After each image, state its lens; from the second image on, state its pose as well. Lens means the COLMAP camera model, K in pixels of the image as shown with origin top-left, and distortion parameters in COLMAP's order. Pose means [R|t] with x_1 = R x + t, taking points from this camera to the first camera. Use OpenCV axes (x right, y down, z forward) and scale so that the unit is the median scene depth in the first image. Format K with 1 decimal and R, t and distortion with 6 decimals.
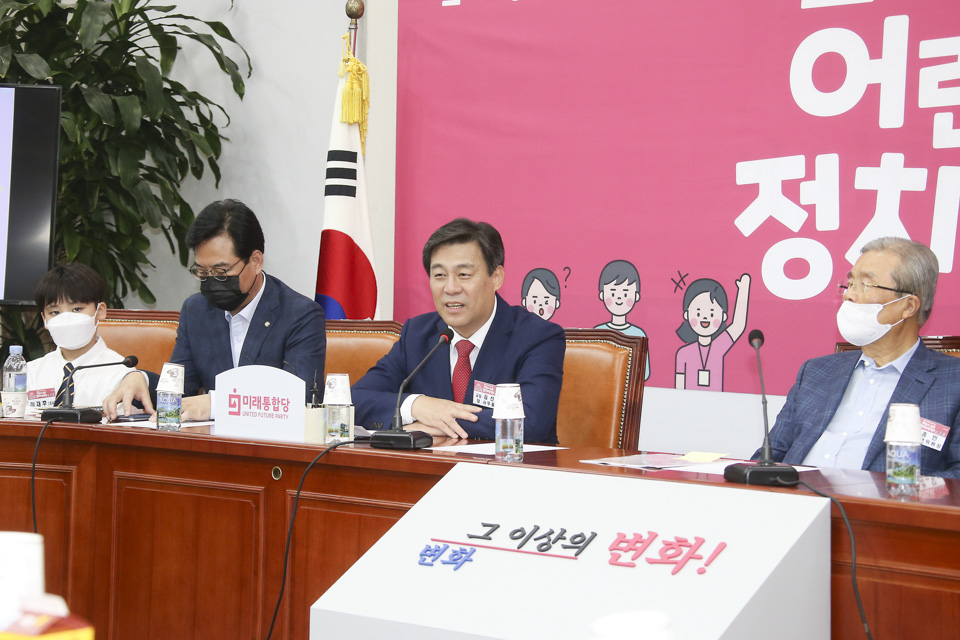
lens RADIAL K [[2031.7, 0, 482.1], [0, 2031.7, 327.3], [0, 0, 1]] dist [0.444203, 0.000000]
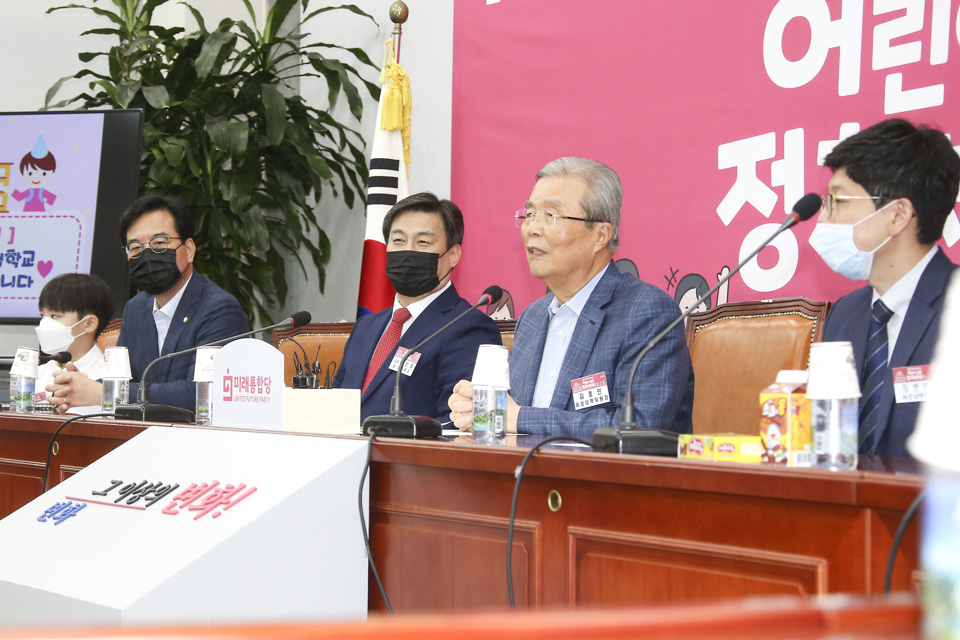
lens RADIAL K [[2080.3, 0, 461.3], [0, 2080.3, 339.7], [0, 0, 1]] dist [0.479803, 0.000000]
pose [[0.951804, -0.008225, -0.306596, 0.310164], [-0.005343, 0.999044, -0.043387, 0.049051], [0.306660, 0.042934, 0.950850, 0.076209]]
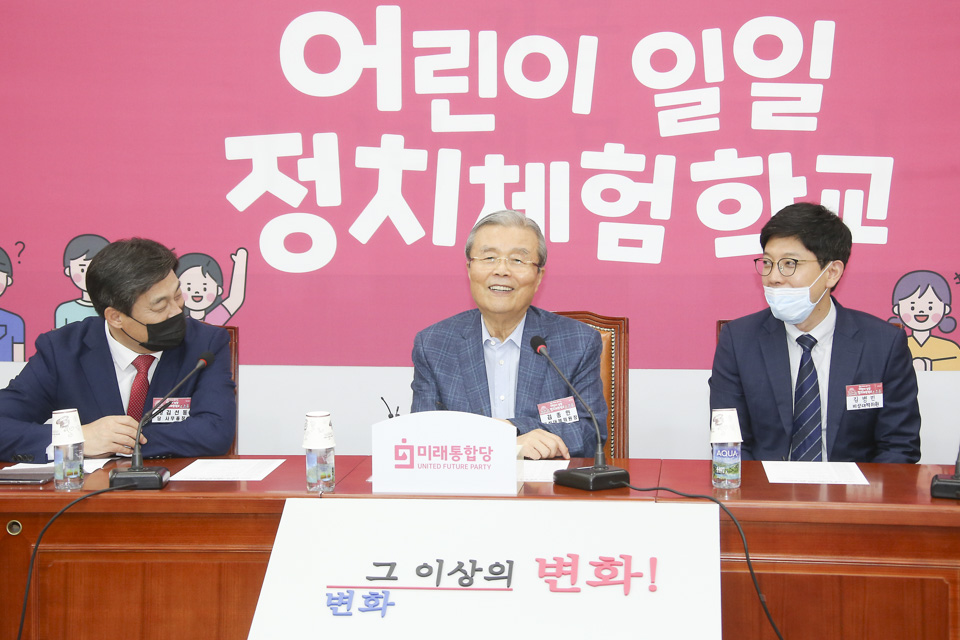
lens RADIAL K [[1968.6, 0, 512.0], [0, 1968.6, 314.4], [0, 0, 1]] dist [0.417111, 0.000000]
pose [[0.828417, -0.066944, 0.556096, -0.316704], [0.031537, 0.996832, 0.073020, -0.062289], [-0.559223, -0.042954, 0.827904, 0.111460]]
